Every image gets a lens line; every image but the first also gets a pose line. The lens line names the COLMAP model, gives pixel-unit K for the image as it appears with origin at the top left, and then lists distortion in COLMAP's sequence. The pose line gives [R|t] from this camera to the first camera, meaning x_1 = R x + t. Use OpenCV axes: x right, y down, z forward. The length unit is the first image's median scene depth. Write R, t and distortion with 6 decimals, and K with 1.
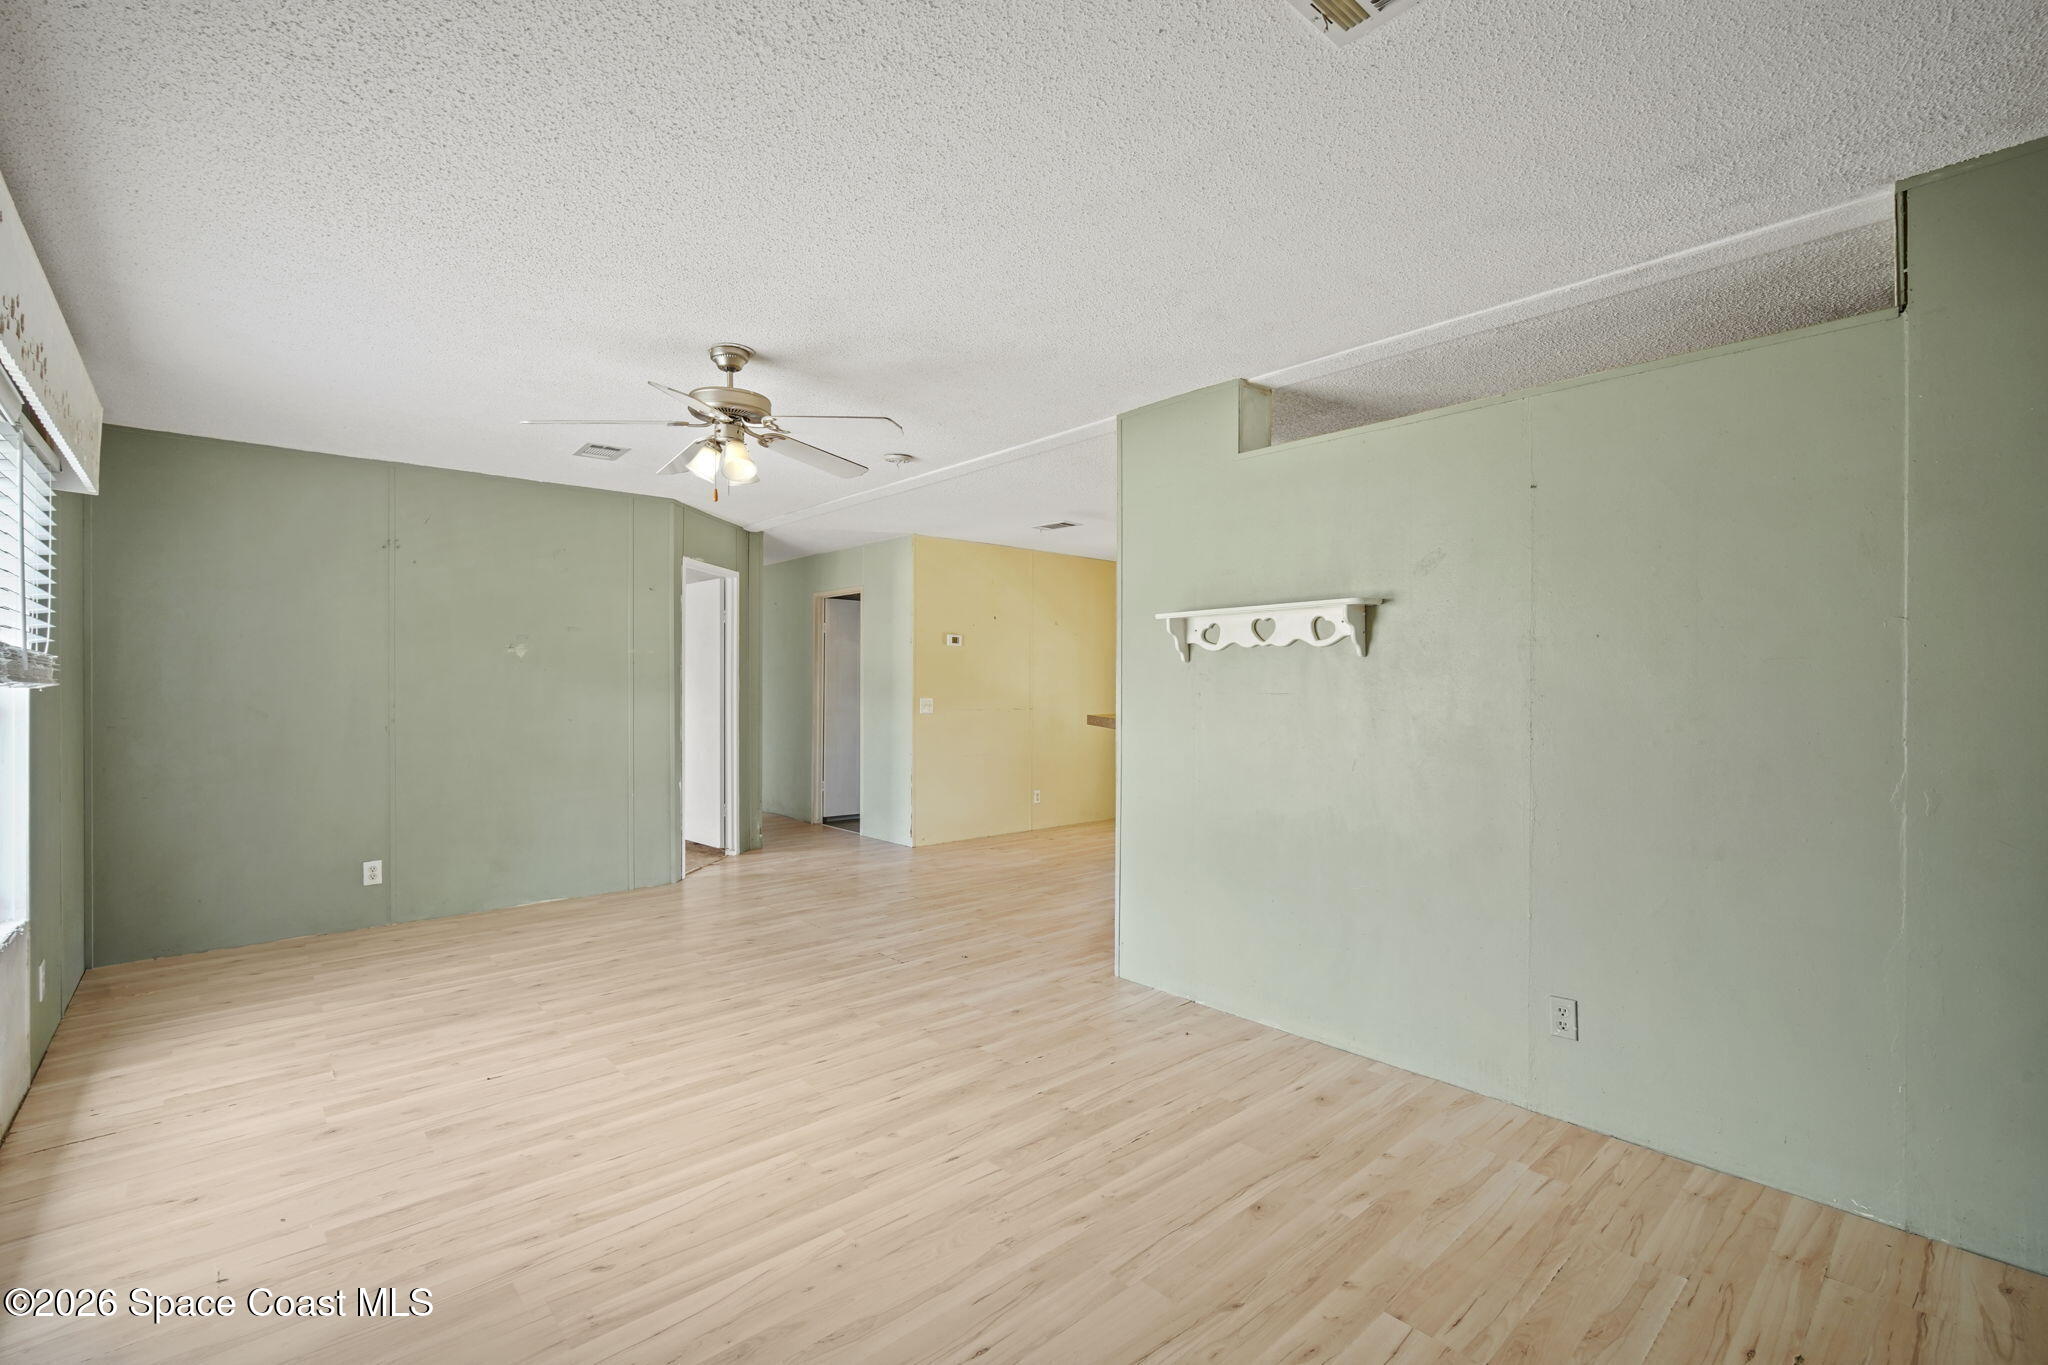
lens RADIAL K [[904.1, 0, 1037.7], [0, 904.1, 685.7], [0, 0, 1]] dist [-0.016775, 0.004051]
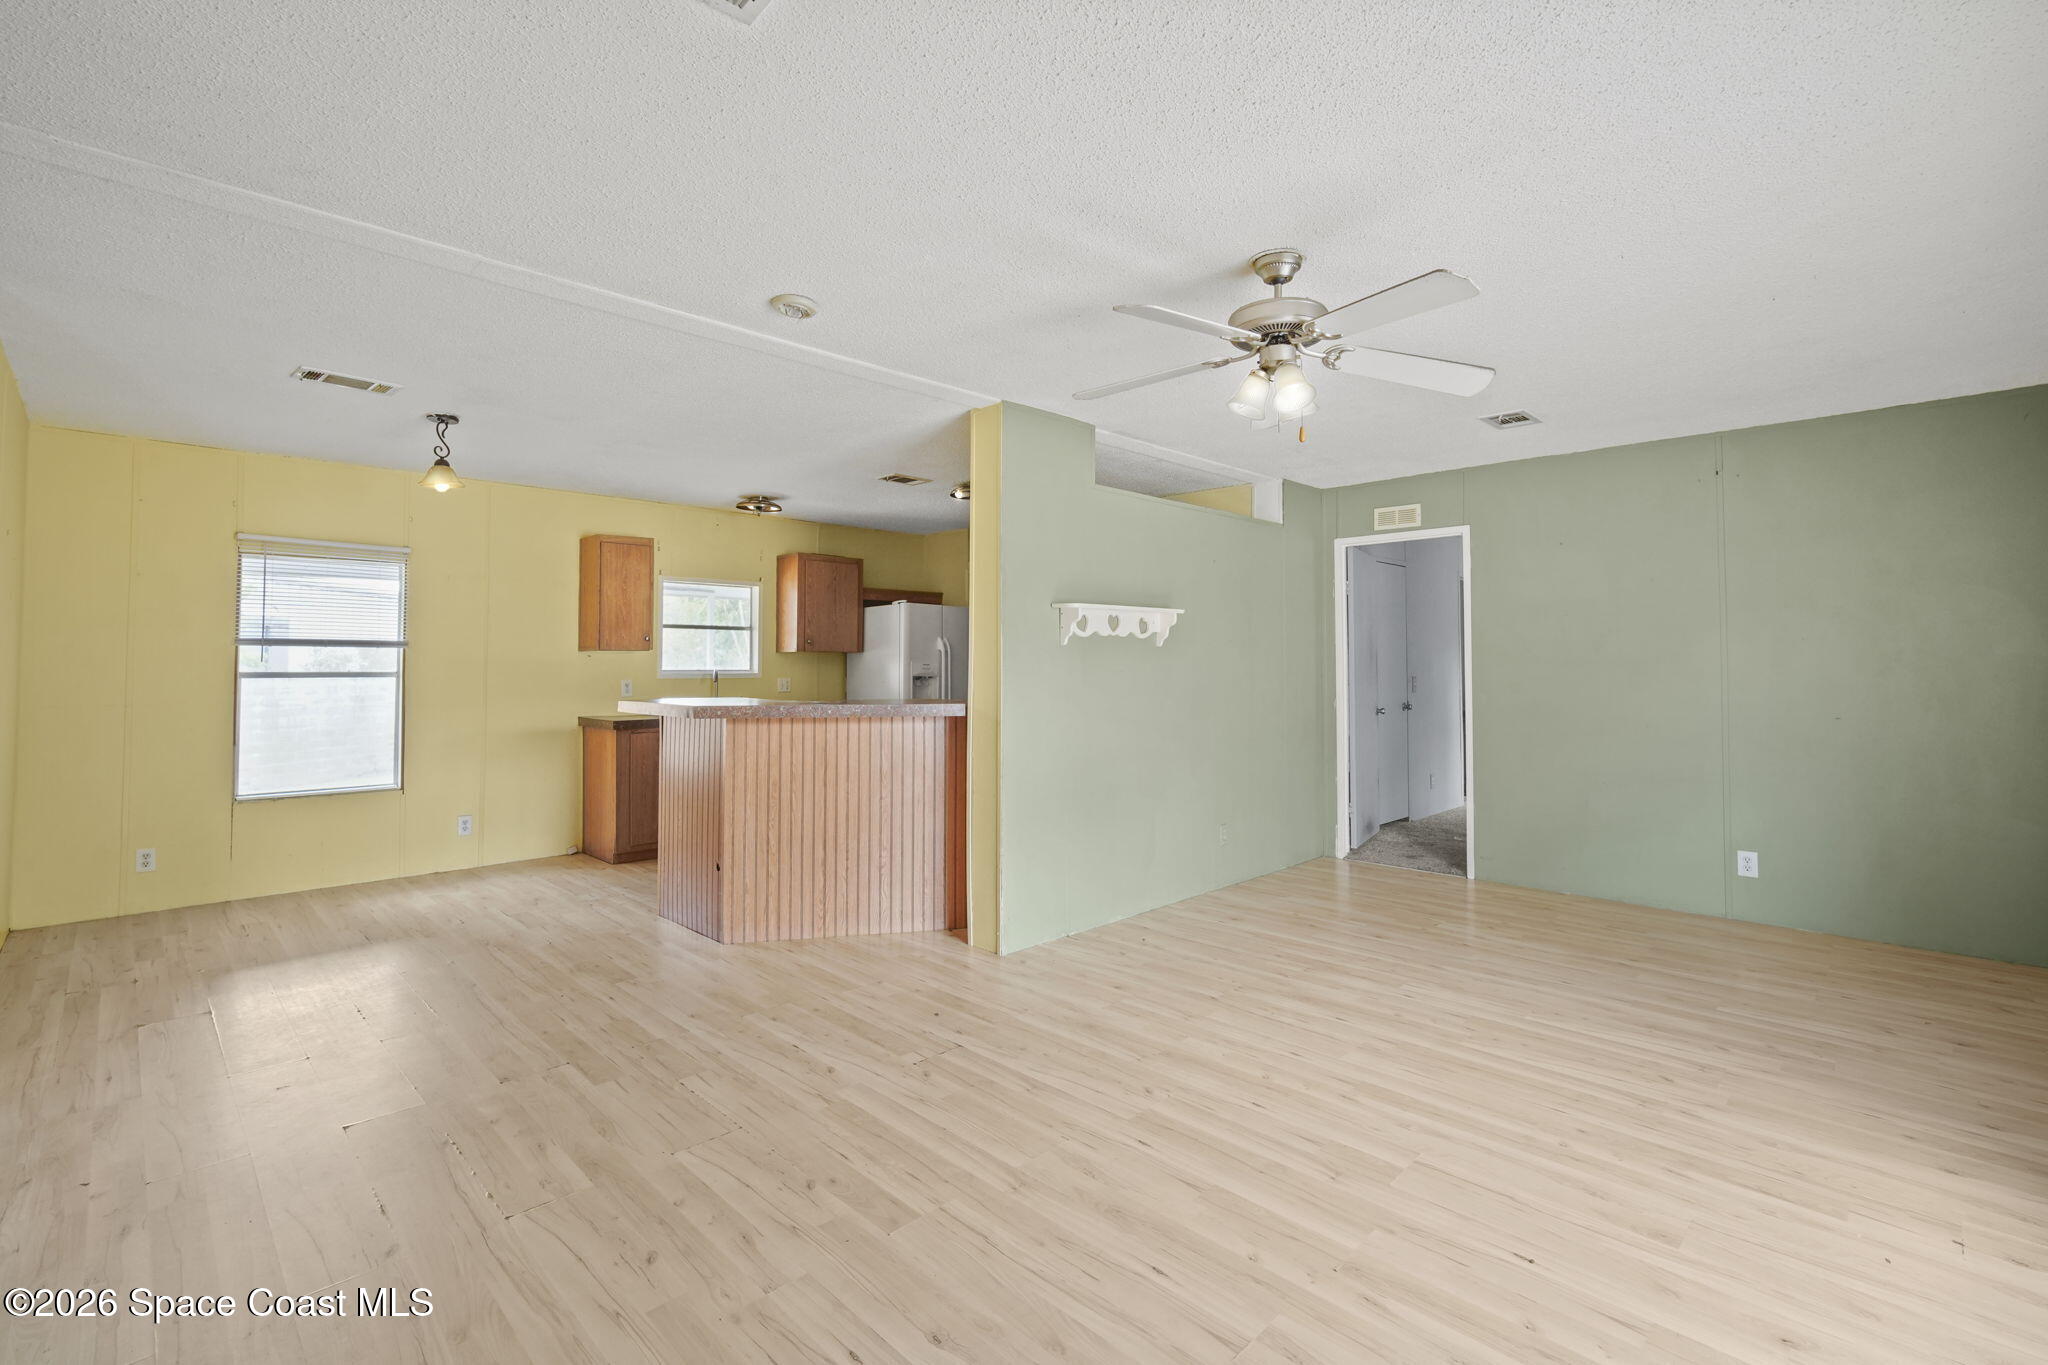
lens RADIAL K [[904.1, 0, 1008.1], [0, 904.1, 661.5], [0, 0, 1]] dist [-0.016775, 0.004051]
pose [[-0.027564, 0.001440, 0.999619, -1.161018], [0.003367, 0.999993, -0.001348, -0.005203], [-0.999614, 0.003328, -0.027569, 1.289370]]
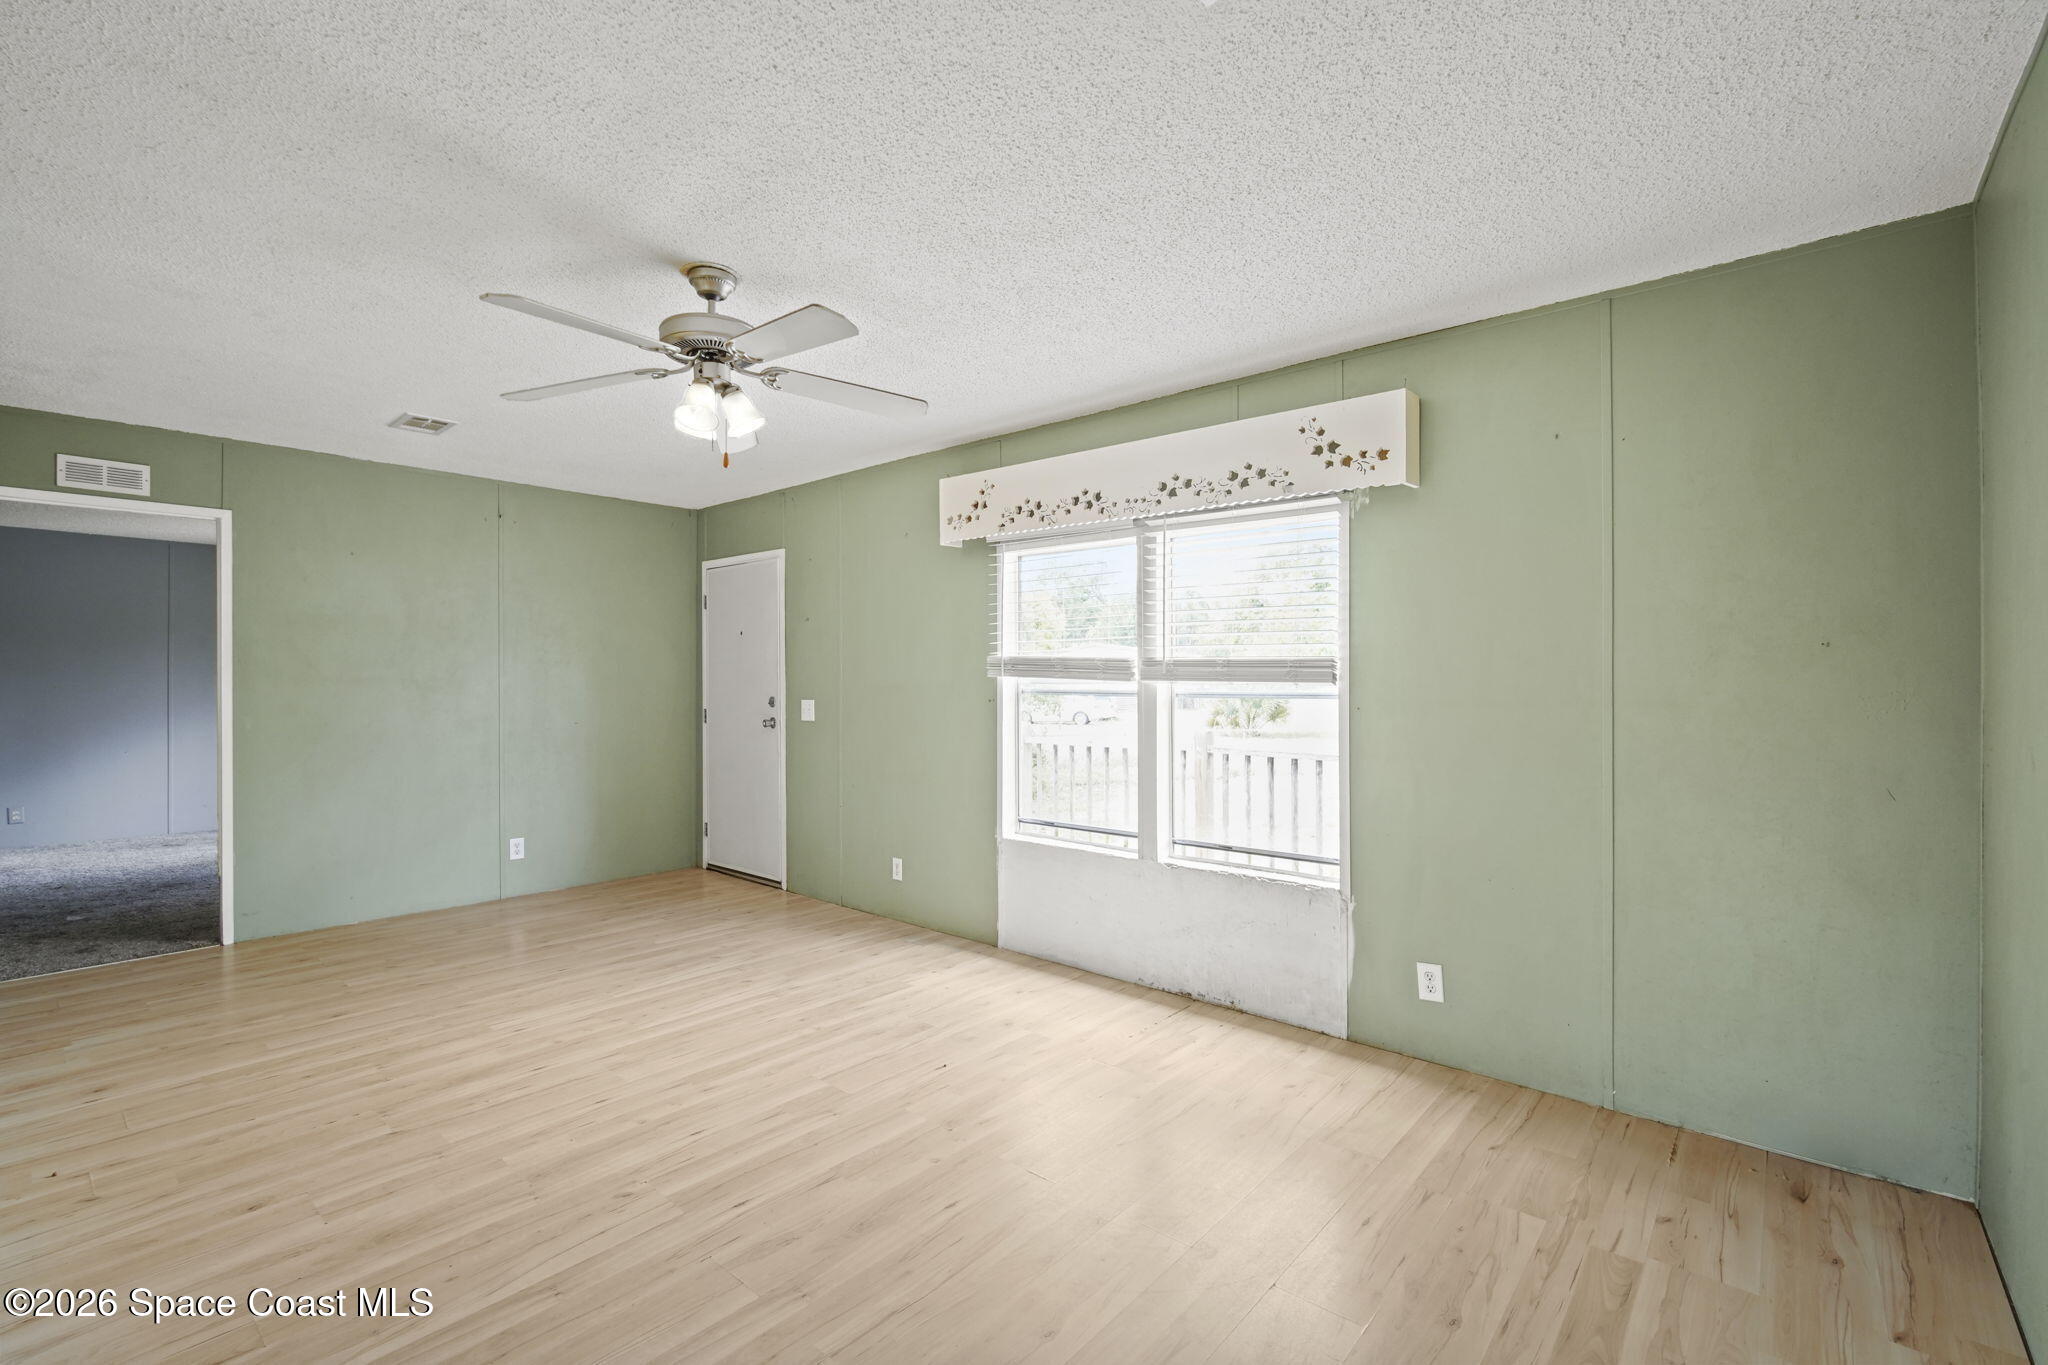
lens RADIAL K [[904.1, 0, 1022.2], [0, 904.1, 670.5], [0, 0, 1]] dist [-0.016775, 0.004051]
pose [[-0.994474, -0.001802, -0.104970, -0.543441], [-0.000905, 0.999963, -0.008595, -0.004814], [0.104982, -0.008453, -0.994438, 1.873185]]
